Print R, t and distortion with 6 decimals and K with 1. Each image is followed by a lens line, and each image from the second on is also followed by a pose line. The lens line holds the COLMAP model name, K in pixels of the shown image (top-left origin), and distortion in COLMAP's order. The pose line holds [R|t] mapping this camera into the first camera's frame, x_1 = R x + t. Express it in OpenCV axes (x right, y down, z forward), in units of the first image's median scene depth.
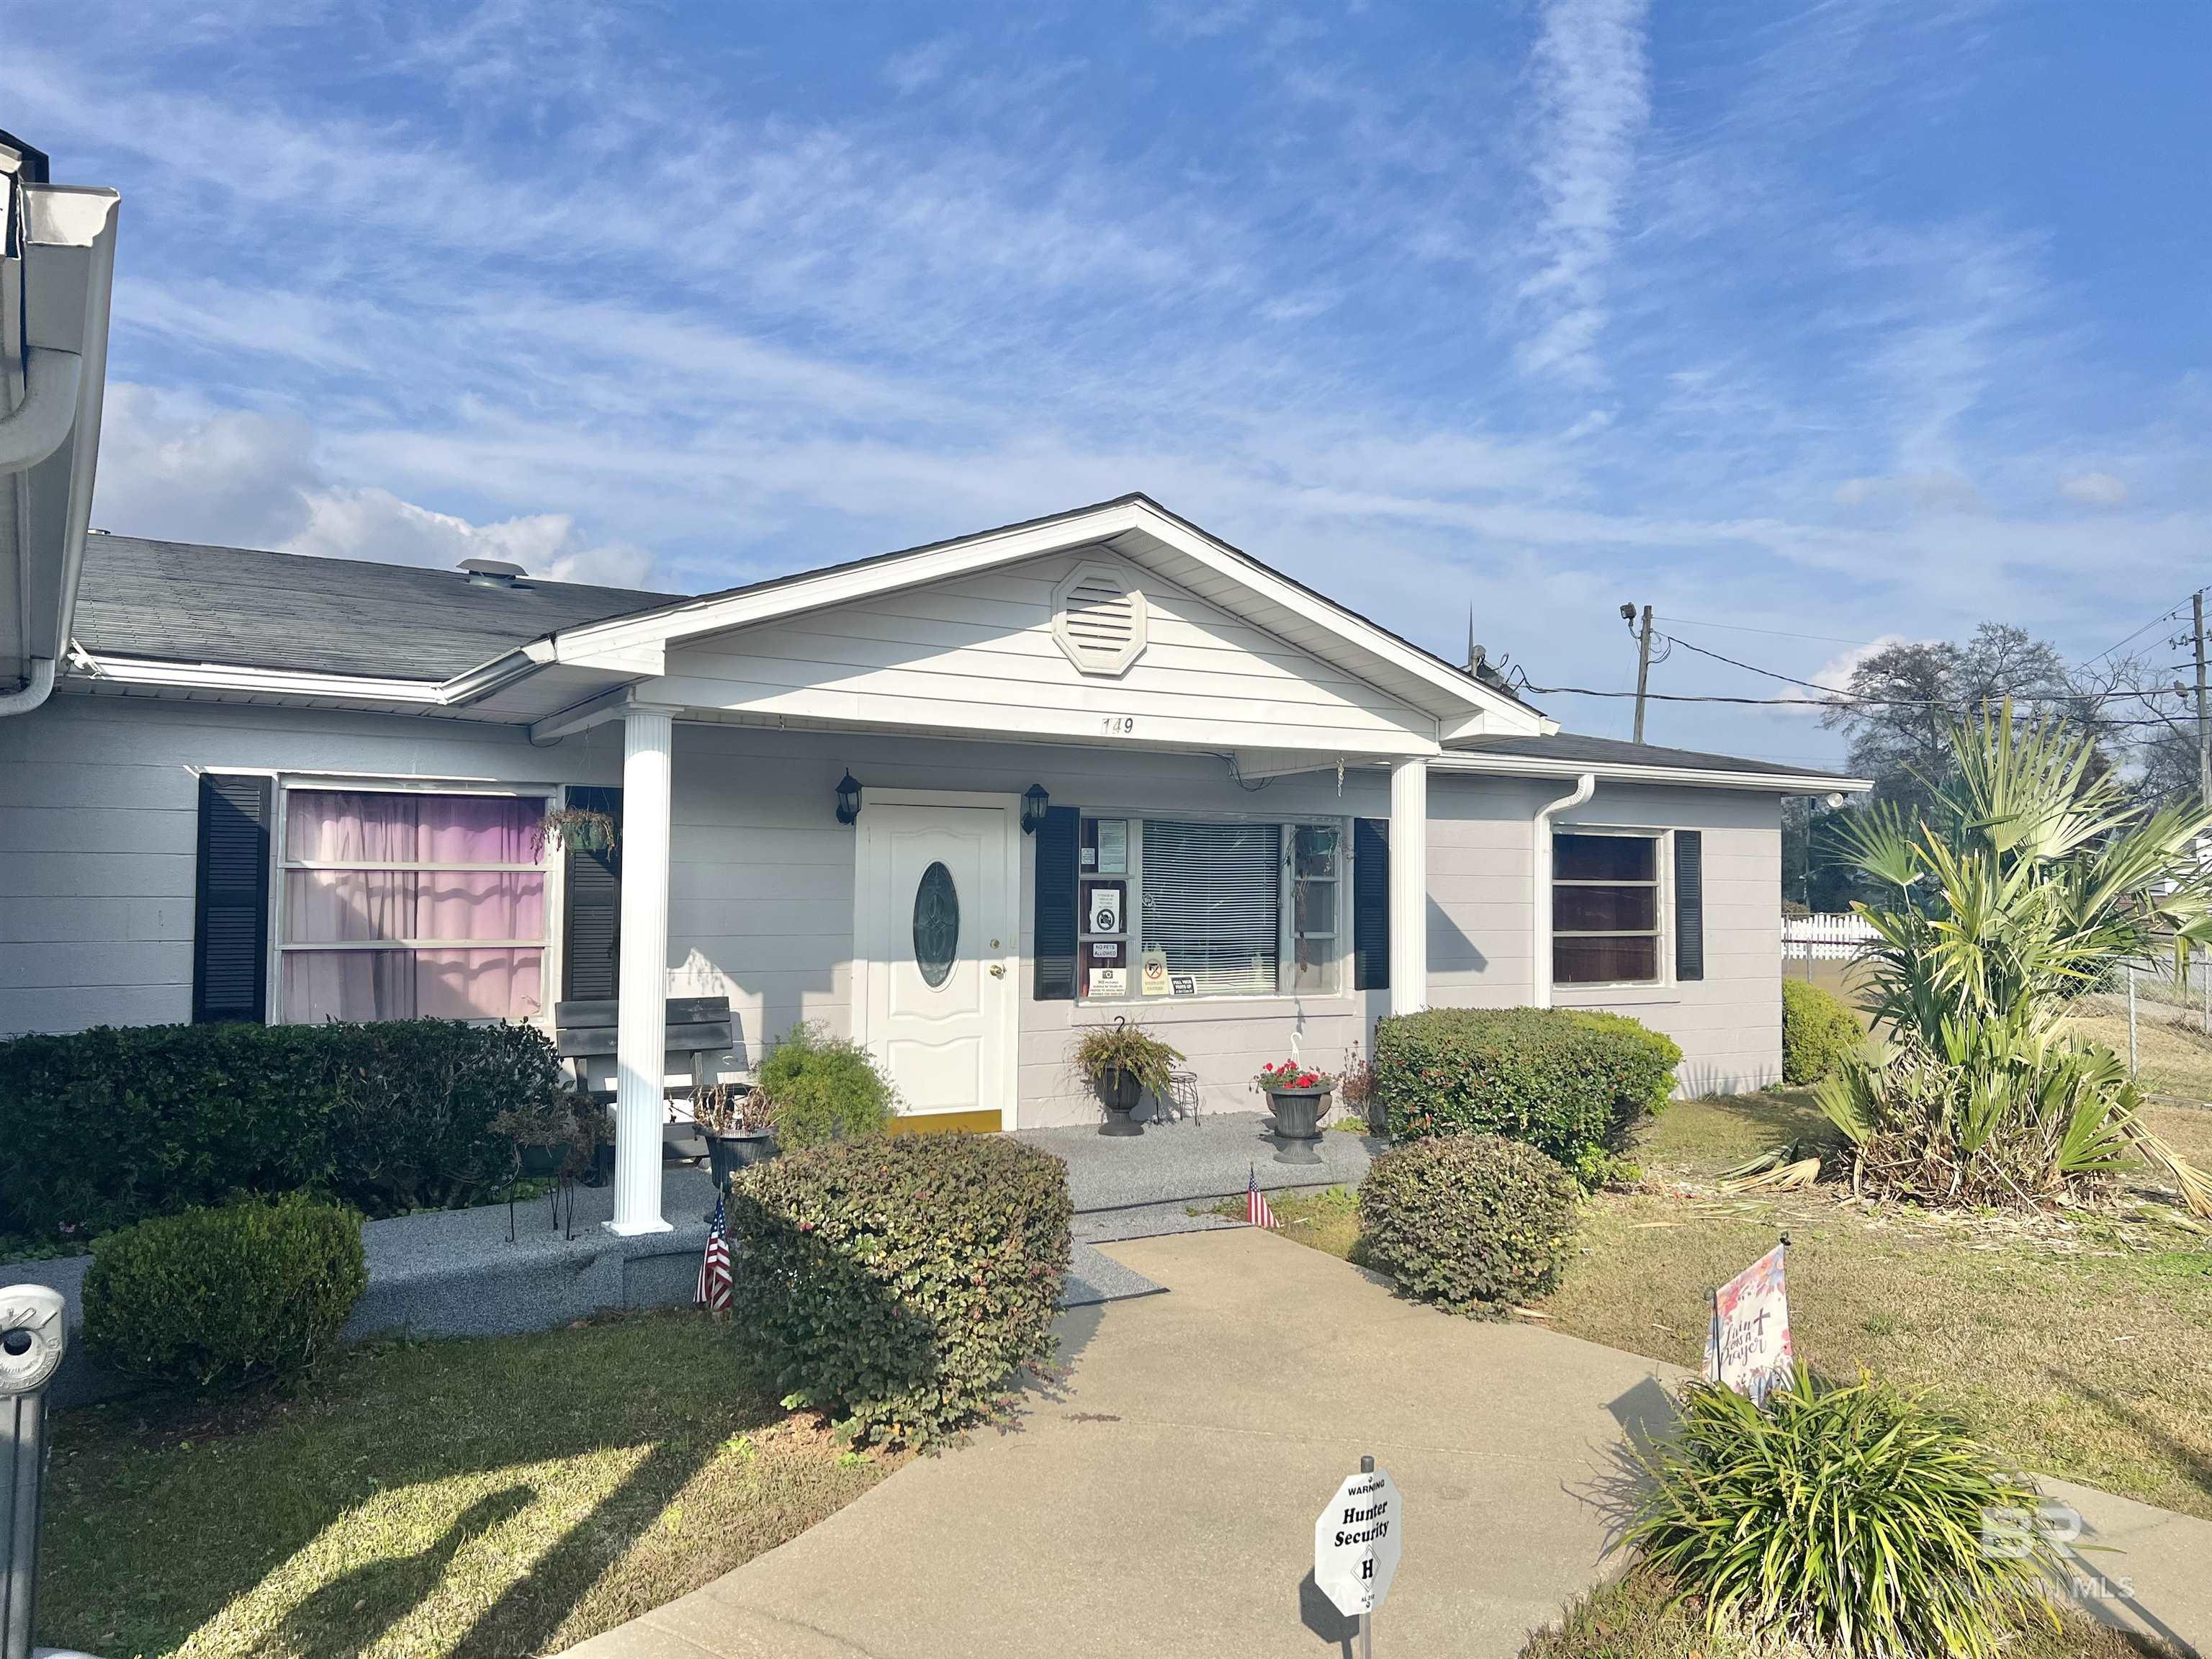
lens RADIAL K [[1662.0, 0, 1105.7], [0, 1662.0, 830.1], [0, 0, 1]] dist [-0.060236, -0.010524]
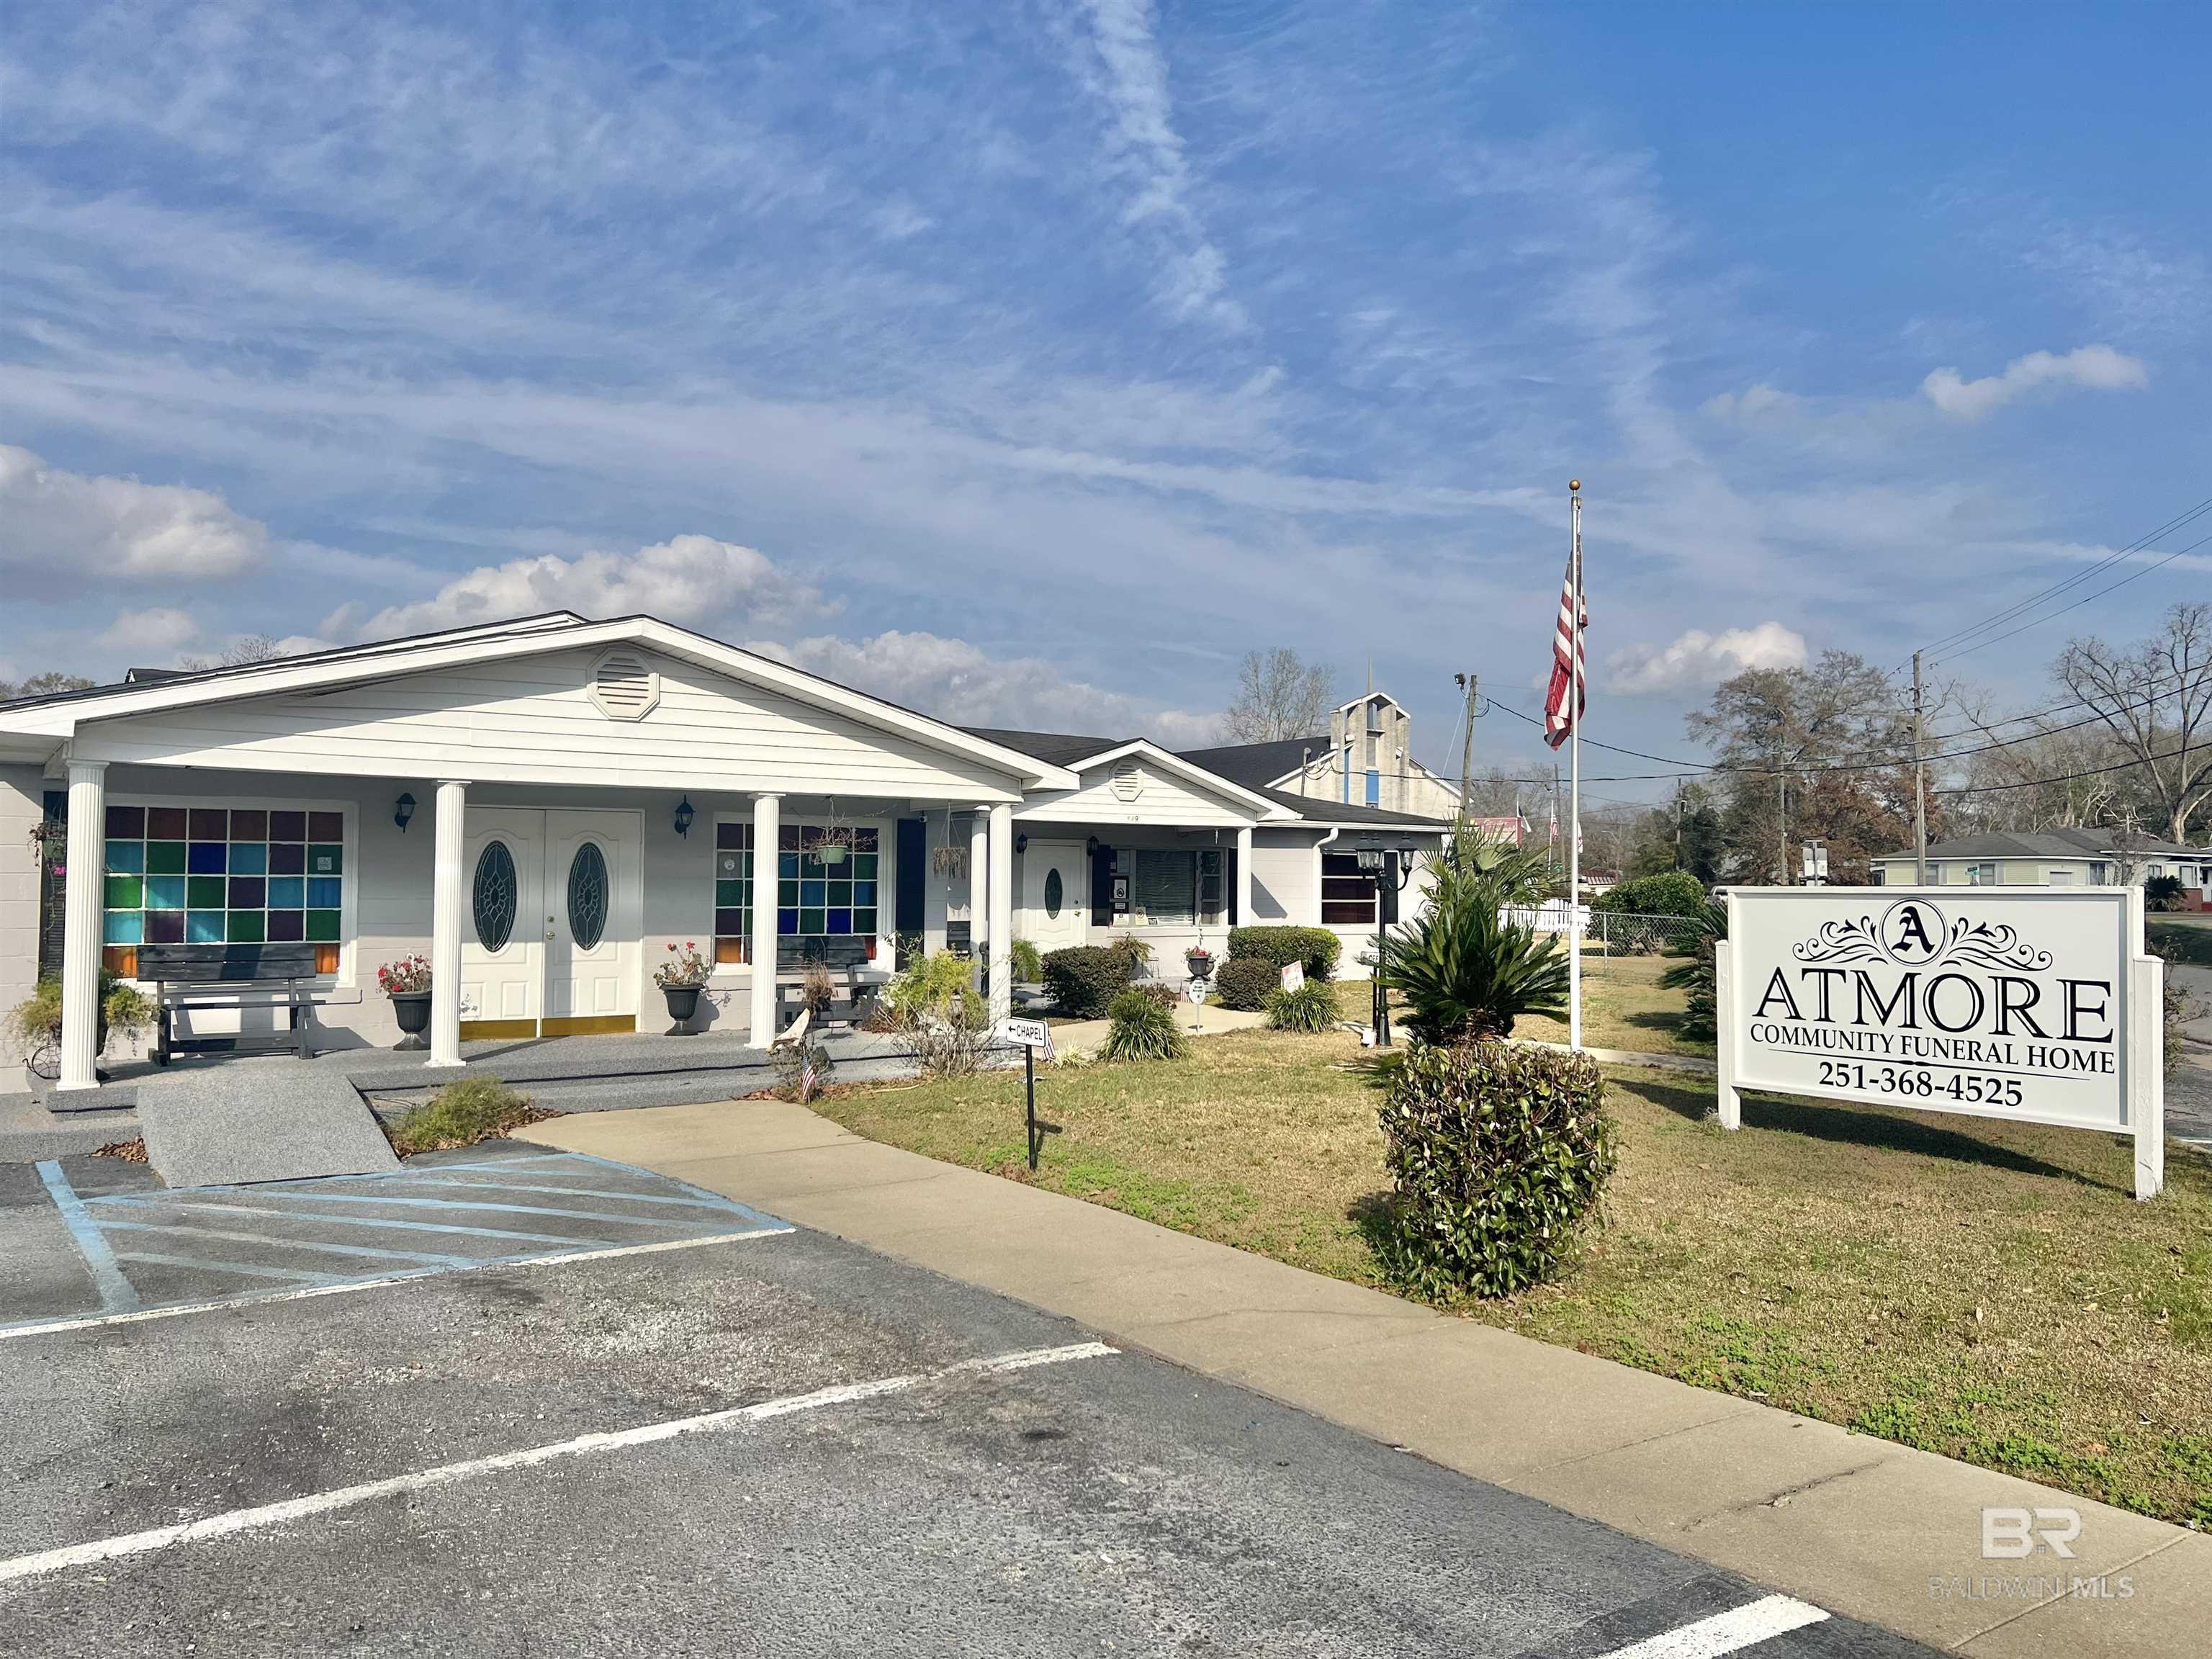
lens RADIAL K [[1662.0, 0, 1106.3], [0, 1662.0, 832.9], [0, 0, 1]] dist [-0.060236, -0.010524]
pose [[0.999241, -0.000717, 0.038938, -0.107335], [0.000540, 0.999990, 0.004547, -0.039810], [-0.038940, -0.004522, 0.999231, -1.295533]]
